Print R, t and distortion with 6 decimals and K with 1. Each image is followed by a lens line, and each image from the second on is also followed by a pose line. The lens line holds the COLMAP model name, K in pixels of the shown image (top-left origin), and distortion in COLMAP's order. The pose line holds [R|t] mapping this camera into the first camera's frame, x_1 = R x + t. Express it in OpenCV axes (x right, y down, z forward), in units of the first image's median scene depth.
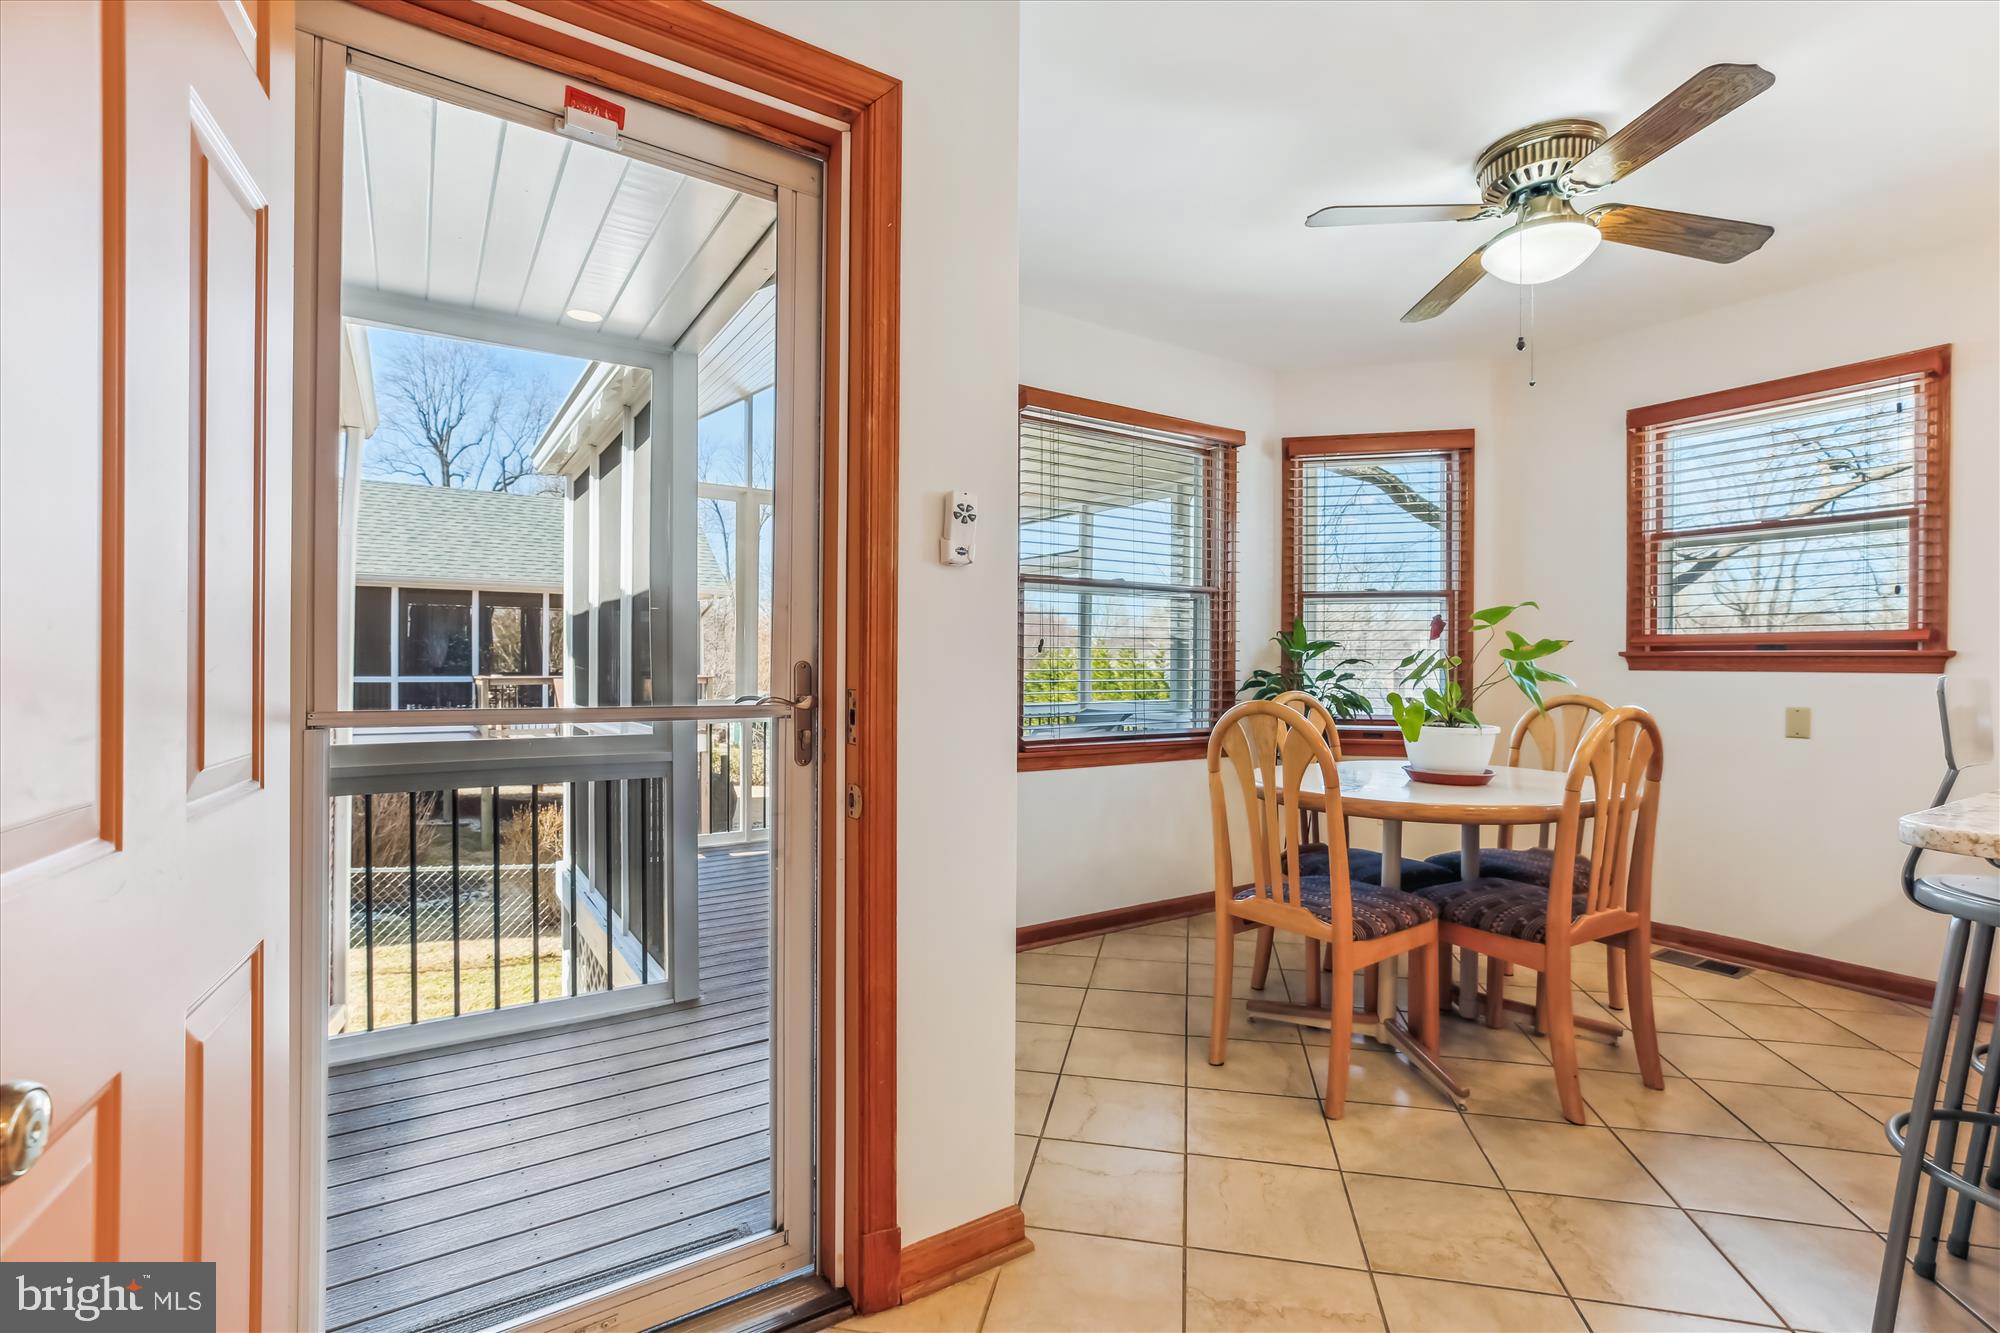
lens RADIAL K [[904.9, 0, 981.7], [0, 904.9, 657.3], [0, 0, 1]] dist [-0.019846, 0.005918]
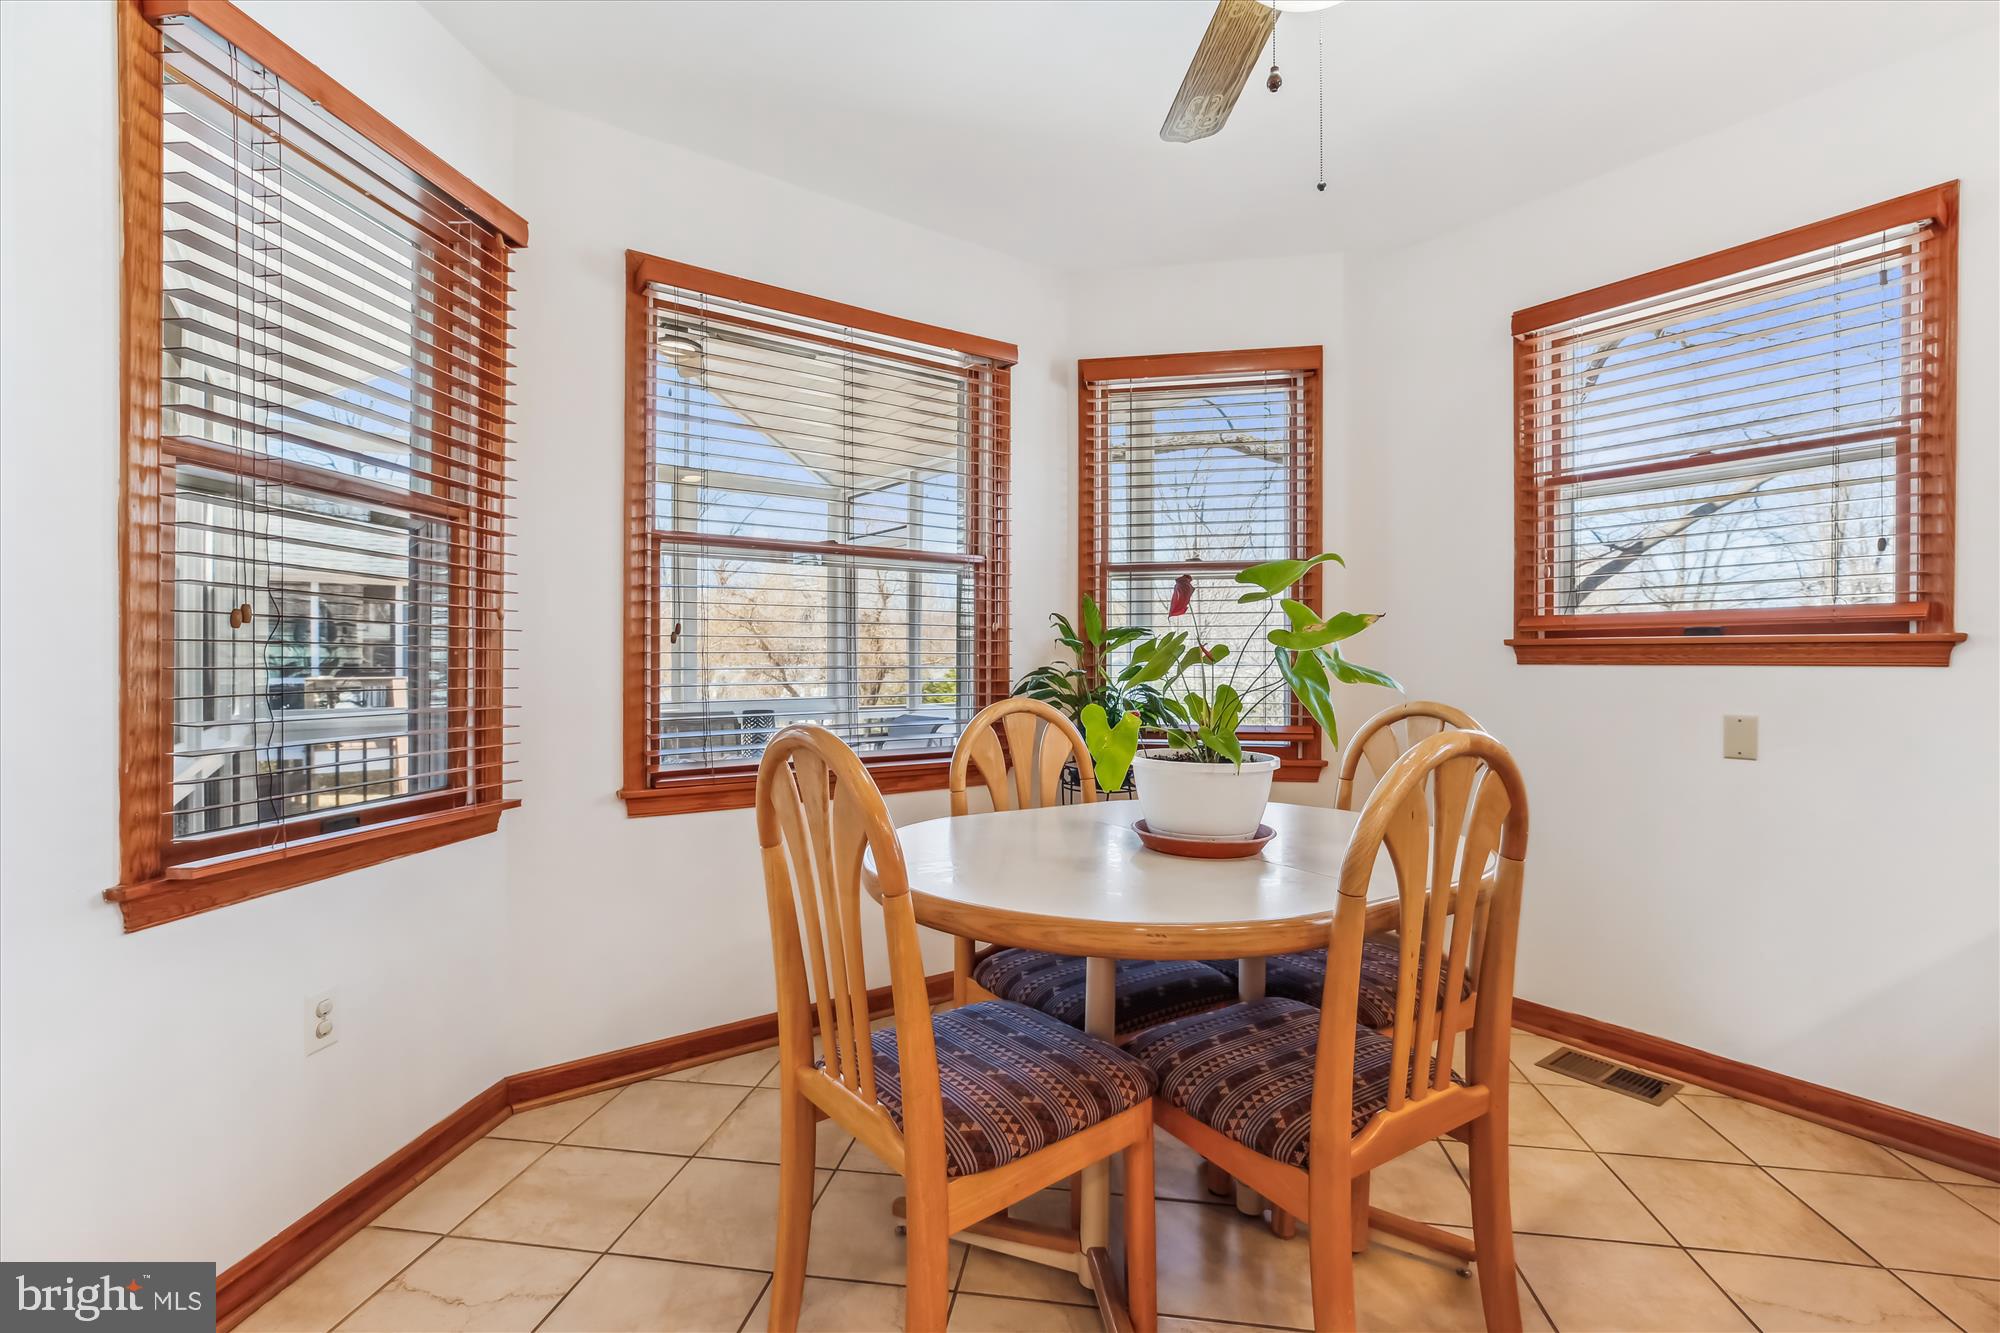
lens RADIAL K [[904.9, 0, 986.5], [0, 904.9, 658.1], [0, 0, 1]] dist [-0.019846, 0.005918]
pose [[0.998529, -0.005032, 0.053995, 0.277656], [0.004890, 0.999984, 0.002754, 0.005676], [-0.054008, -0.002485, 0.998537, 0.322878]]
